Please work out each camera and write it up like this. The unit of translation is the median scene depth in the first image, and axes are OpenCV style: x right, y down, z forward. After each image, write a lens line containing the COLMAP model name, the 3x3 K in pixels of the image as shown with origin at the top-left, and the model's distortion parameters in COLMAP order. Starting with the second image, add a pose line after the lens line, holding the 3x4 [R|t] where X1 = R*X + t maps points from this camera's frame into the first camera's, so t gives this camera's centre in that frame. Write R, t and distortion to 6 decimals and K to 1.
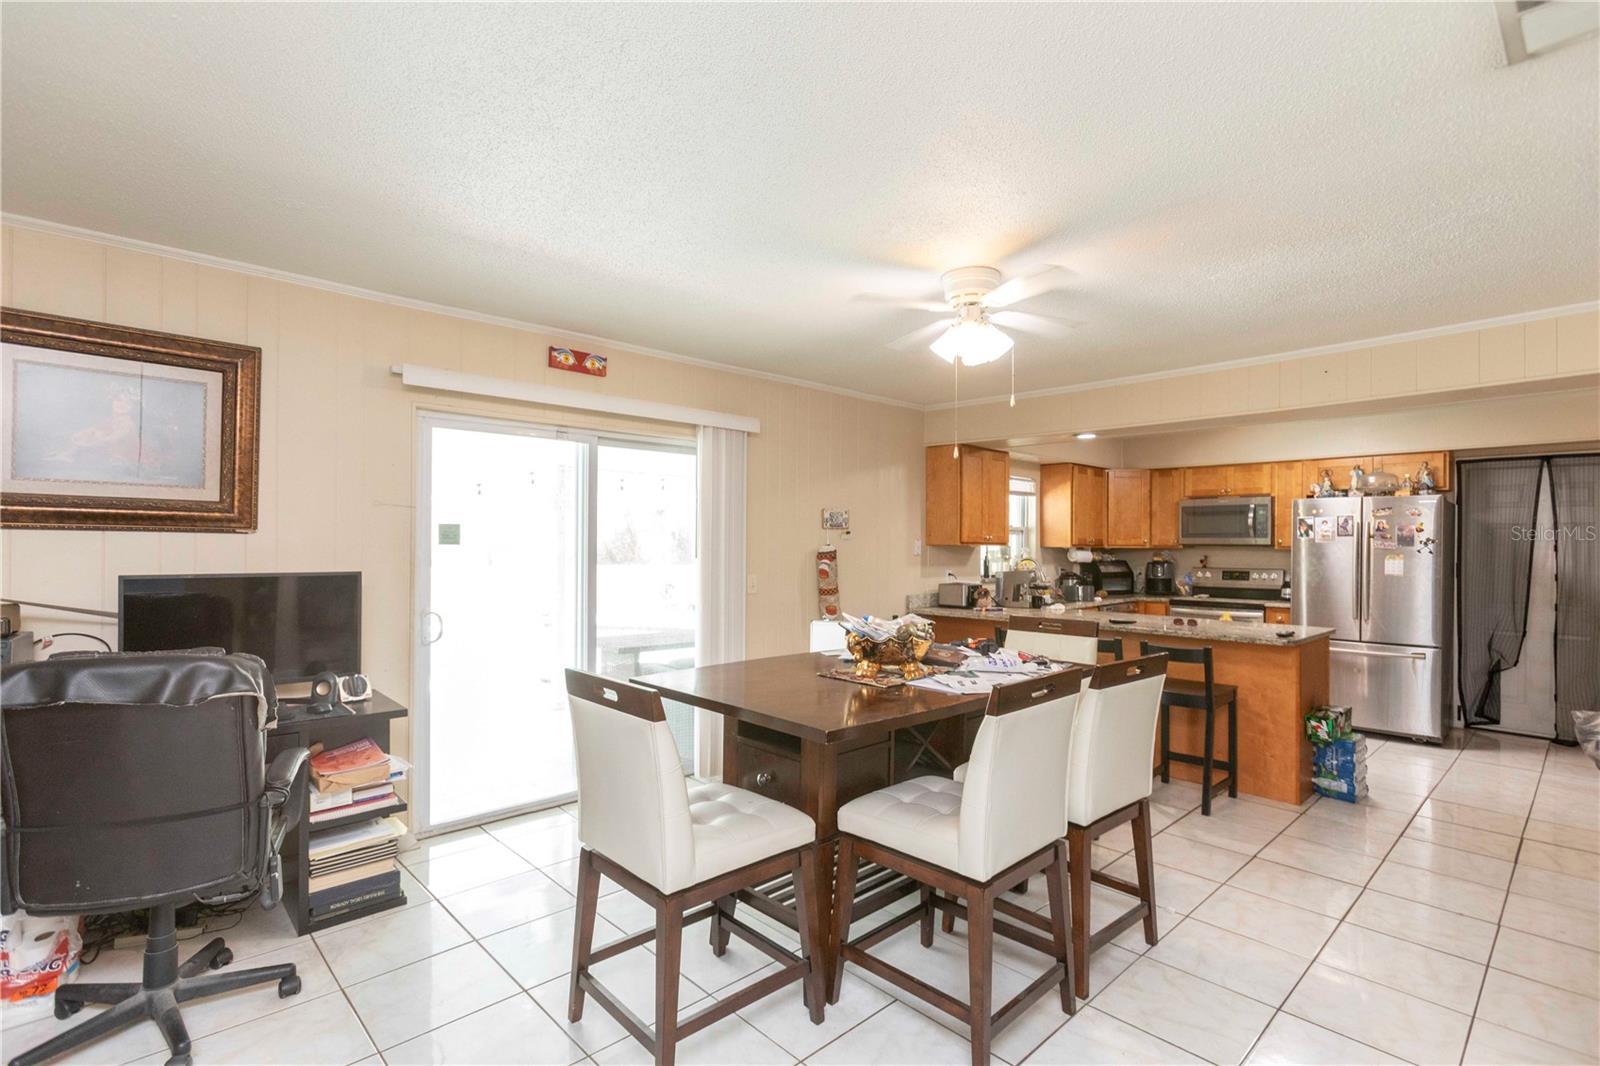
lens RADIAL K [[757.0, 0, 814.5], [0, 757.0, 540.9], [0, 0, 1]] dist [0.015321, 0.000413]
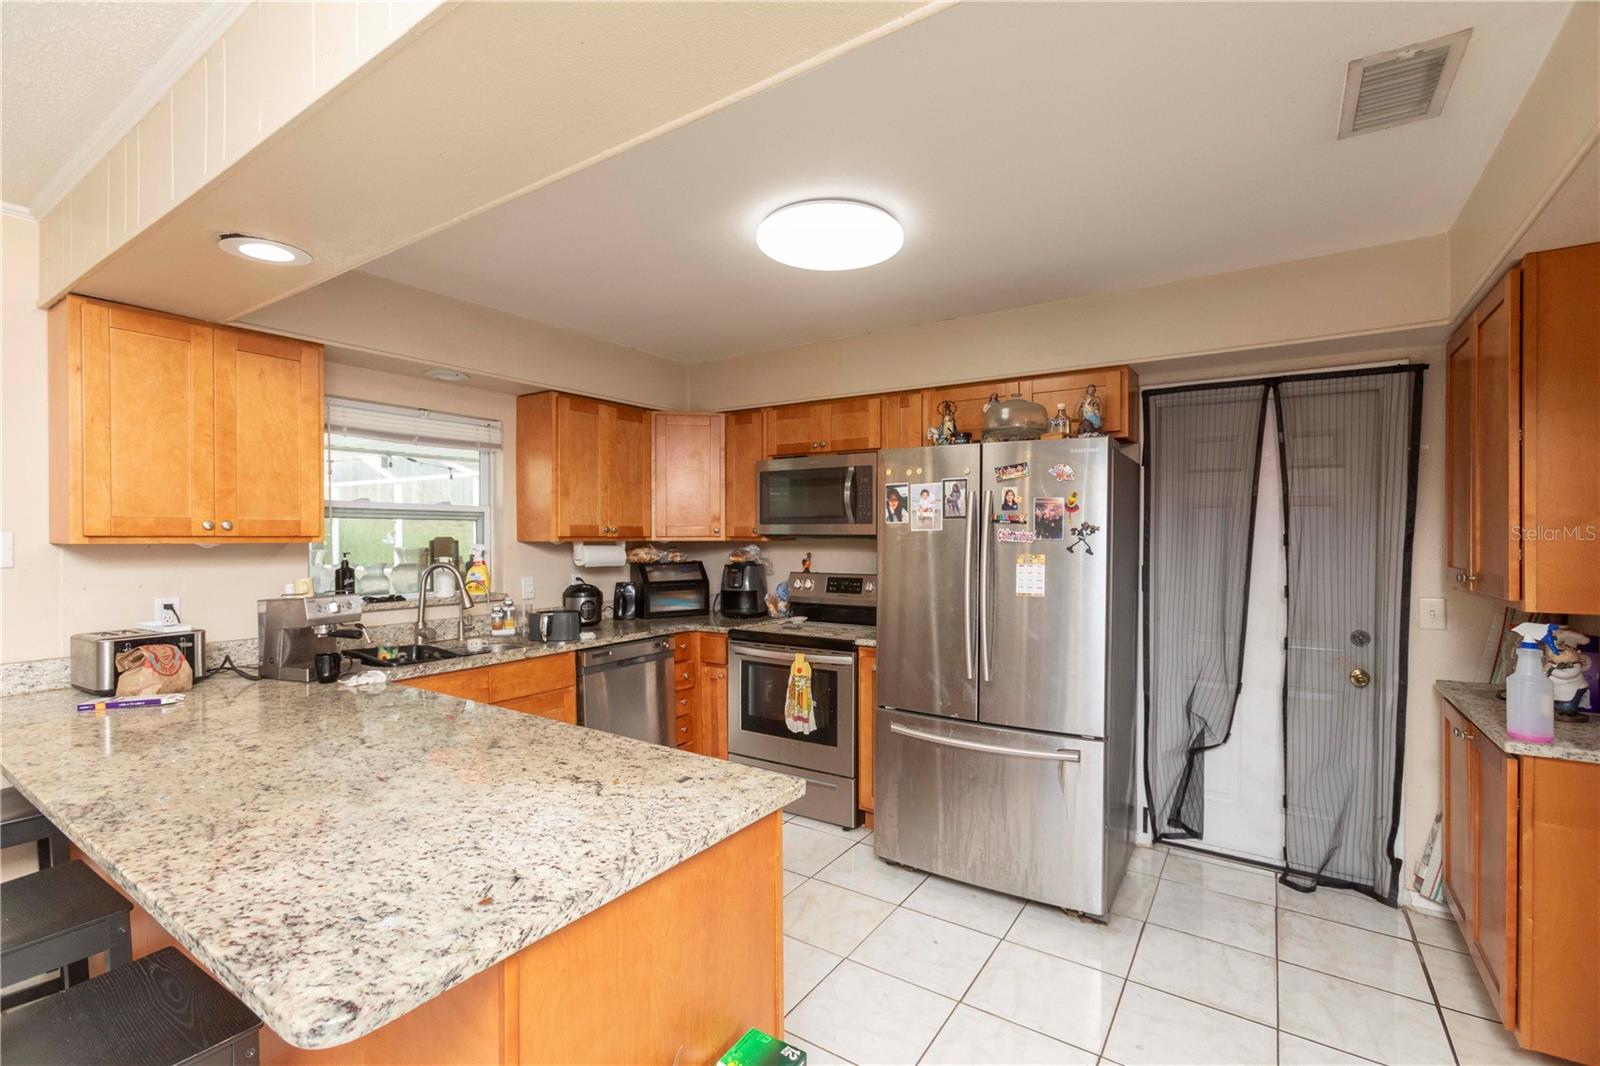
lens RADIAL K [[713.4, 0, 802.7], [0, 713.4, 538.7], [0, 0, 1]] dist [-0.007158, 0.005552]
pose [[0.977472, -0.007708, 0.210926, 0.475146], [0.005040, 0.999900, 0.013184, 0.000026], [-0.211007, -0.011824, 0.977413, 0.528652]]
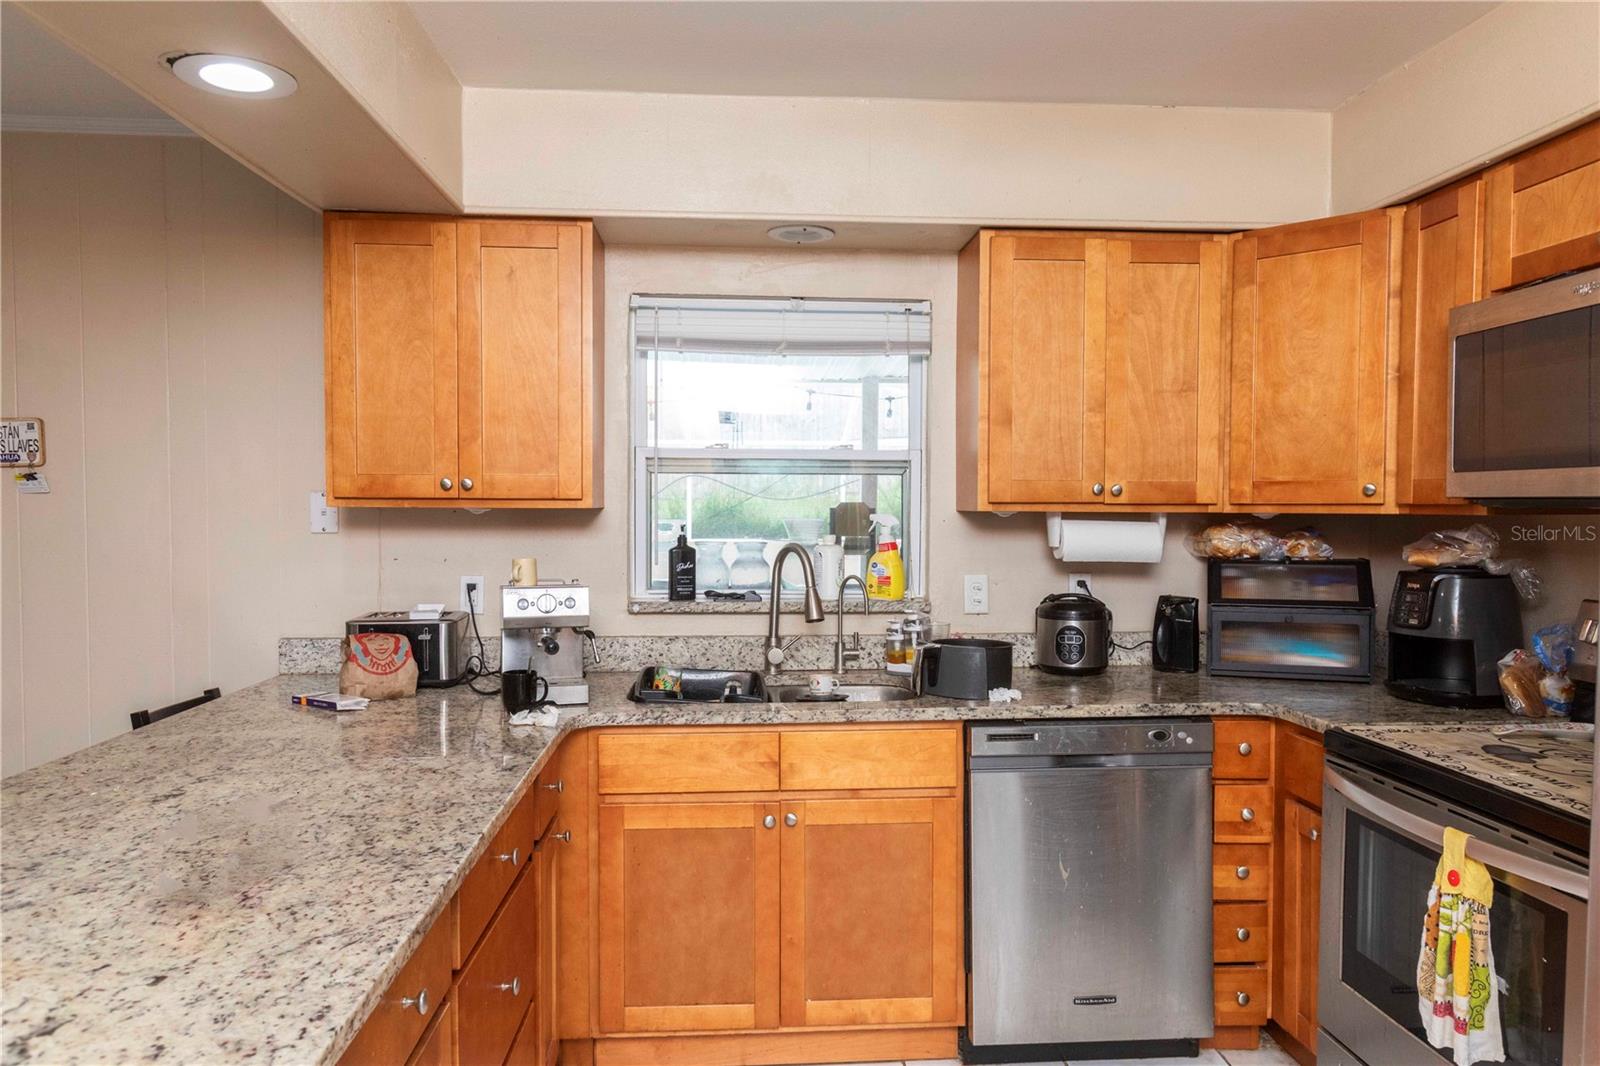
lens RADIAL K [[1067.9, 0, 798.2], [0, 1067.9, 544.6], [0, 0, 1]] dist [0.009144, 0.000476]
pose [[0.767413, 0.020750, -0.640817, 0.646387], [0.005215, 0.999241, 0.038601, 0.005180], [0.641132, -0.032964, 0.766722, 0.739052]]
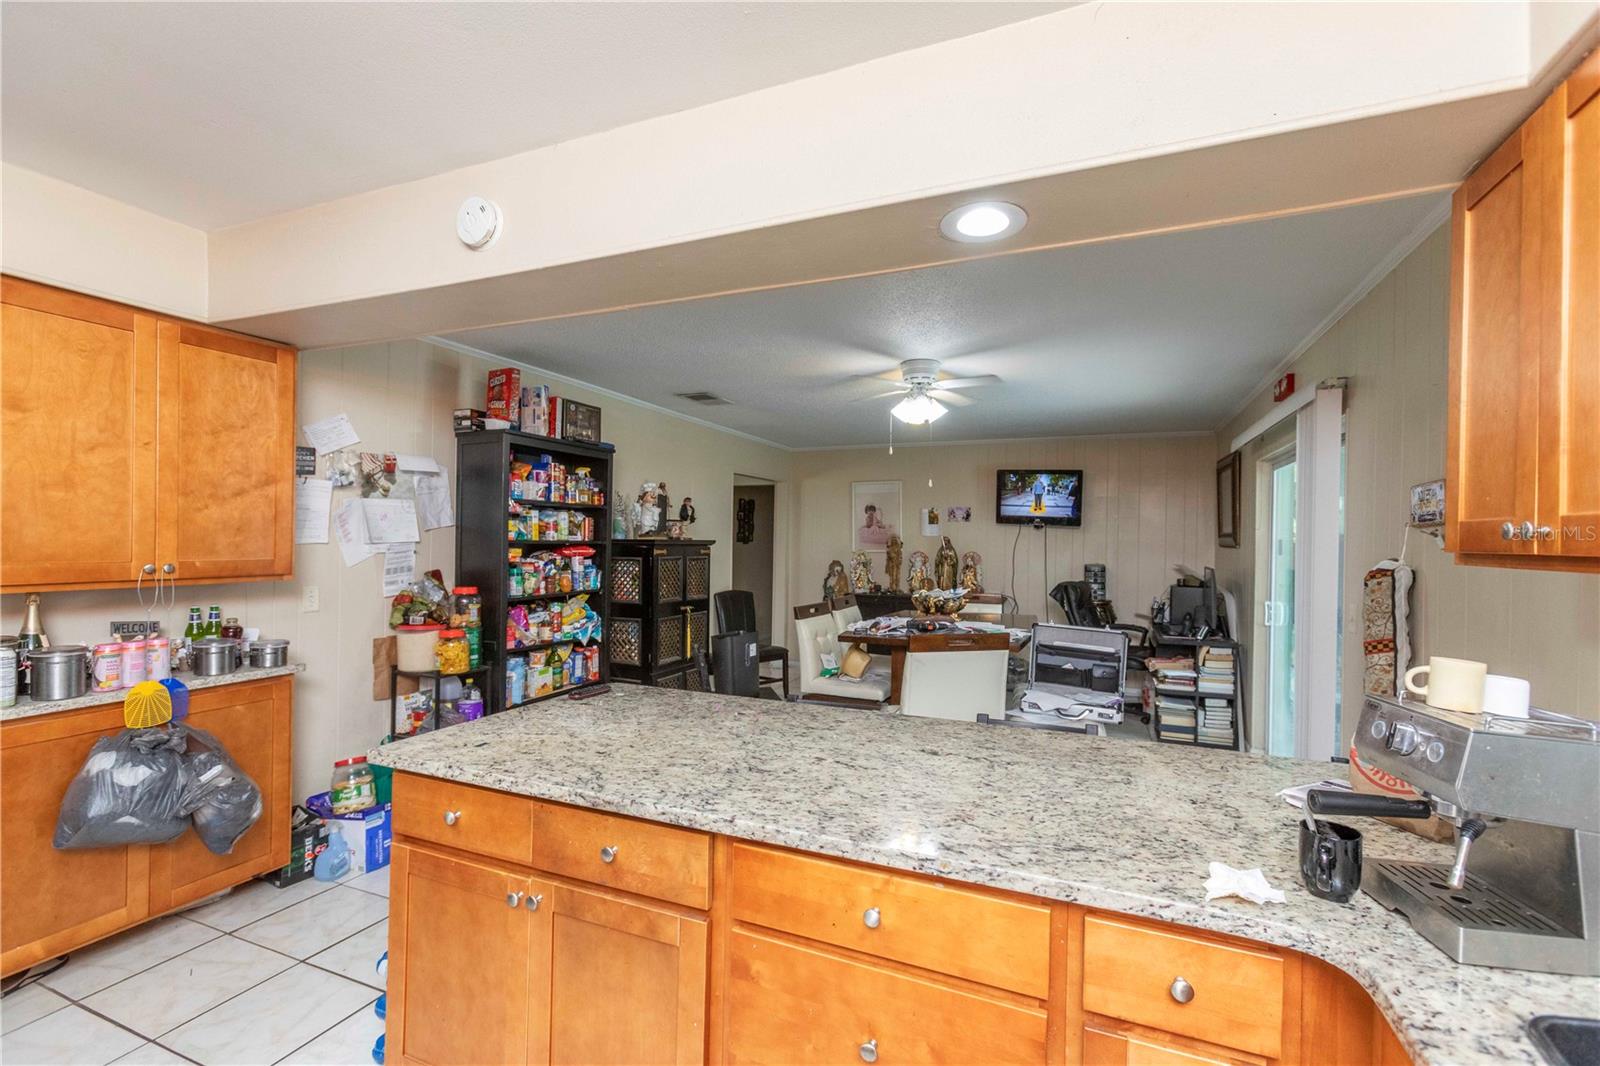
lens RADIAL K [[713.4, 0, 801.8], [0, 713.4, 539.4], [0, 0, 1]] dist [-0.007158, 0.005552]
pose [[-0.917509, -0.021164, -0.397151, 0.483872], [-0.019496, 0.999776, -0.008236, 0.003315], [0.397237, 0.000186, -0.917716, 1.100353]]
